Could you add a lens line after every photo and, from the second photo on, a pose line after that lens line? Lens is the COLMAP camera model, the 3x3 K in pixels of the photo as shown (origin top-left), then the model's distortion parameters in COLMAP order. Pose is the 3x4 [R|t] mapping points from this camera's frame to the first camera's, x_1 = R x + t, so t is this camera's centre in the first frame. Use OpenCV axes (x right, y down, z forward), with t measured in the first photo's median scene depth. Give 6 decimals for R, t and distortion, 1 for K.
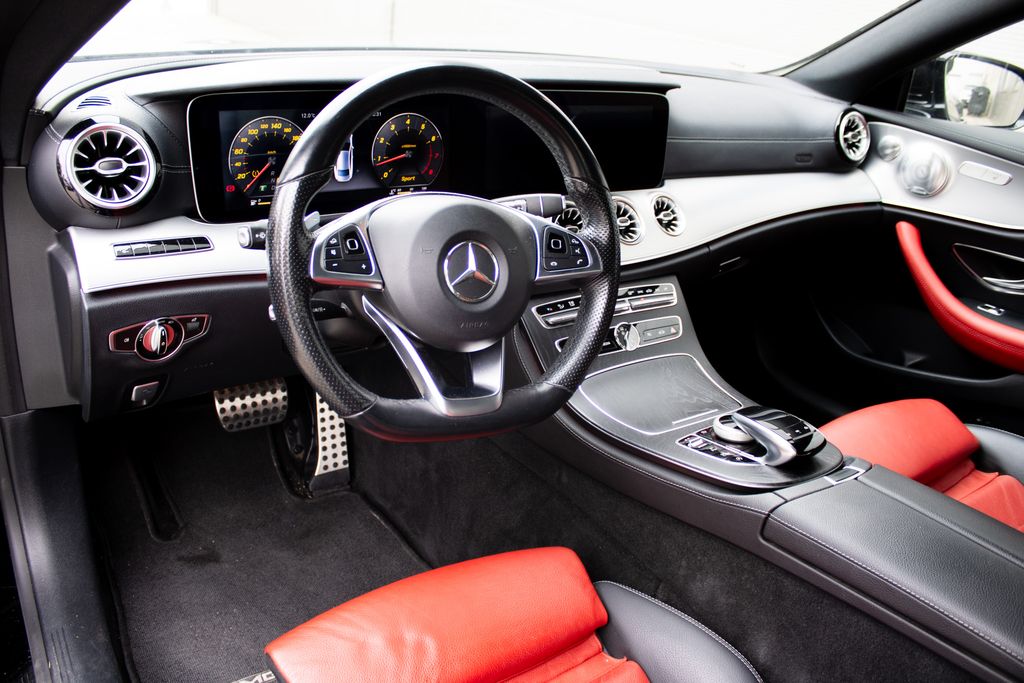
lens RADIAL K [[837.5, 0, 506.9], [0, 837.5, 343.8], [0, 0, 1]] dist [-0.141783, 0.055626]
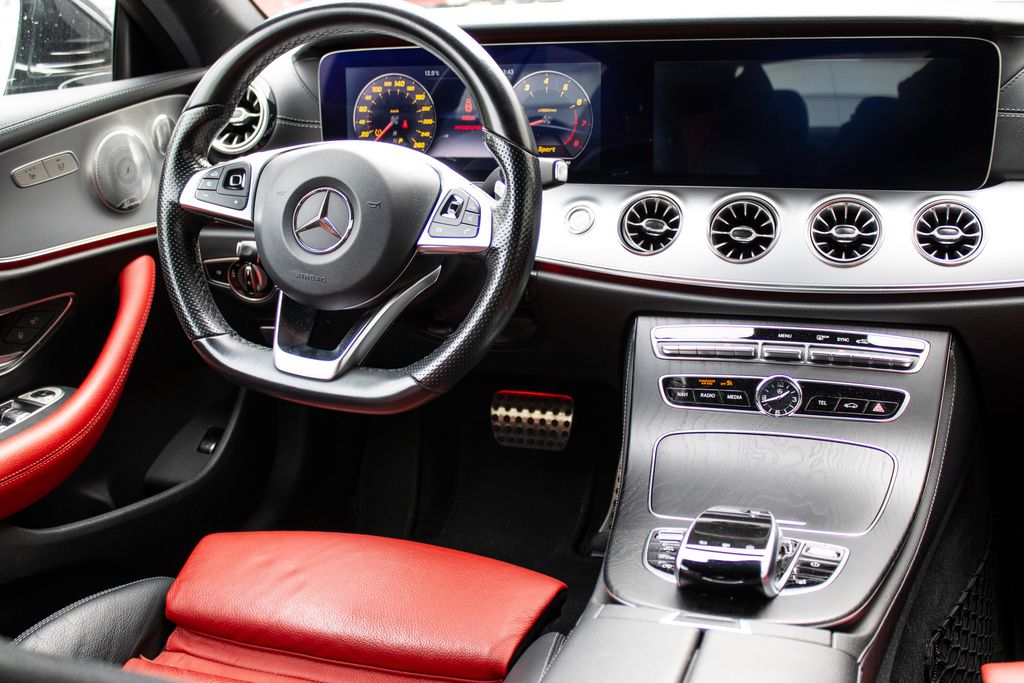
lens RADIAL K [[1168.4, 0, 511.0], [0, 1168.4, 335.3], [0, 0, 1]] dist [-0.080272, 0.000000]
pose [[0.597448, 0.136616, -0.790184, 0.819825], [-0.228761, 0.973471, -0.004659, -0.003438], [0.768586, 0.183547, 0.612851, 0.292690]]
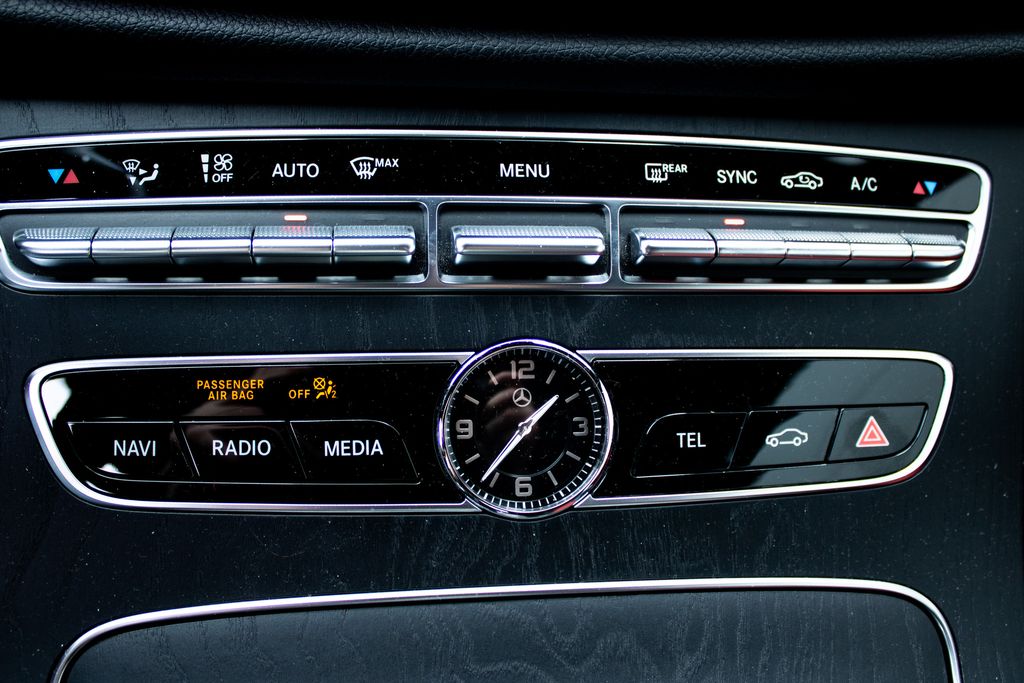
lens RADIAL K [[1003.2, 0, 514.0], [0, 1003.2, 340.9], [0, 0, 1]] dist [-0.103335, 0.000000]
pose [[0.891517, 0.289657, -0.348278, 0.230073], [-0.197566, 0.940496, 0.276469, -0.089831], [0.407635, -0.177669, 0.895694, 0.911011]]
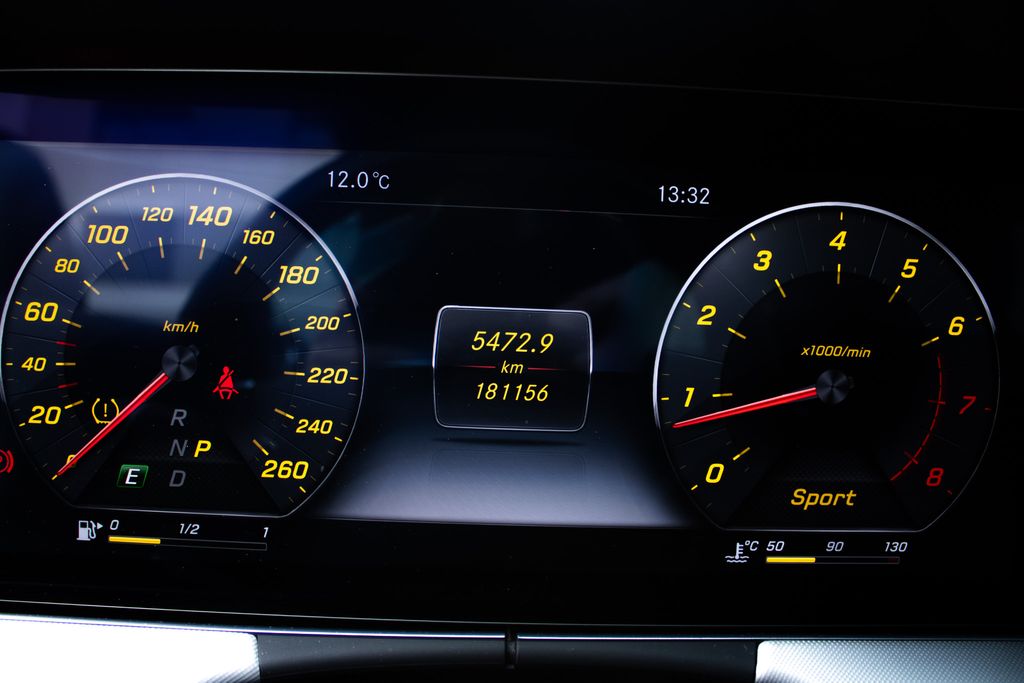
lens RADIAL K [[837.5, 0, 511.5], [0, 837.5, 336.8], [0, 0, 1]] dist [-0.141783, 0.055626]
pose [[0.856253, 0.034130, -0.515427, -0.080375], [-0.181326, 0.954178, -0.238045, -0.175111], [0.483685, 0.297287, 0.823207, 0.779386]]
